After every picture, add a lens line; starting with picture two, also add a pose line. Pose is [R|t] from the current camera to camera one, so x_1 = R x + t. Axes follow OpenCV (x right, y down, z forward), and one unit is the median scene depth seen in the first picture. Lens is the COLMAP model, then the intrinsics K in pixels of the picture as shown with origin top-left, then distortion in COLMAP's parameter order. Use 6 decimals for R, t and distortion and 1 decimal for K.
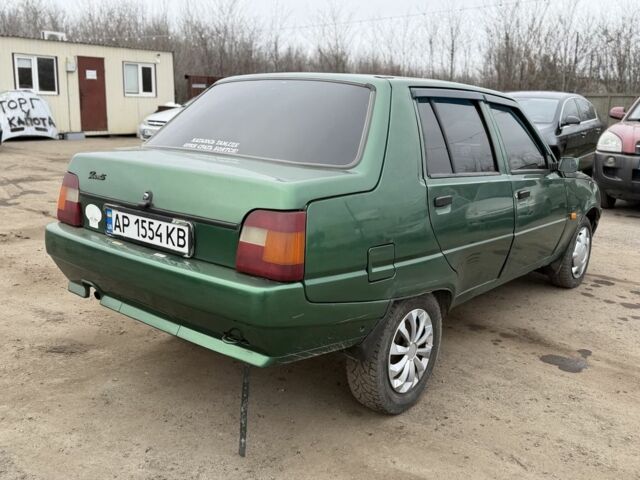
lens RADIAL K [[625.6, 0, 320.0], [0, 625.6, 240.0], [0, 0, 1]] dist [0.040265, -0.013515]
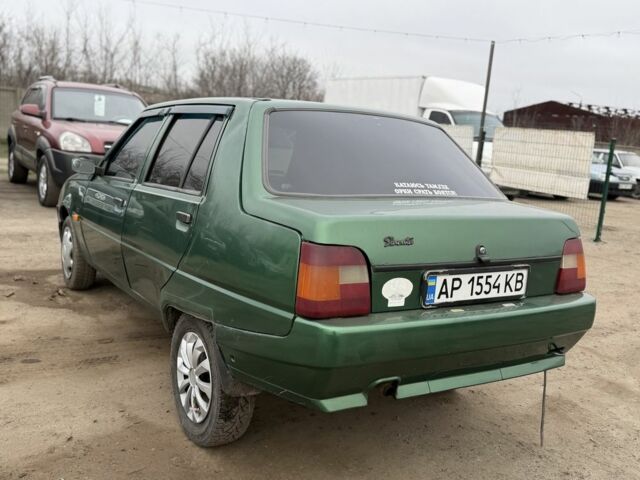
lens RADIAL K [[625.6, 0, 320.0], [0, 625.6, 240.0], [0, 0, 1]] dist [0.040265, -0.013515]
pose [[0.315297, -0.166384, 0.934293, -1.236162], [0.133892, 0.982462, 0.129777, -0.241300], [-0.939500, 0.084176, 0.332045, 0.913798]]
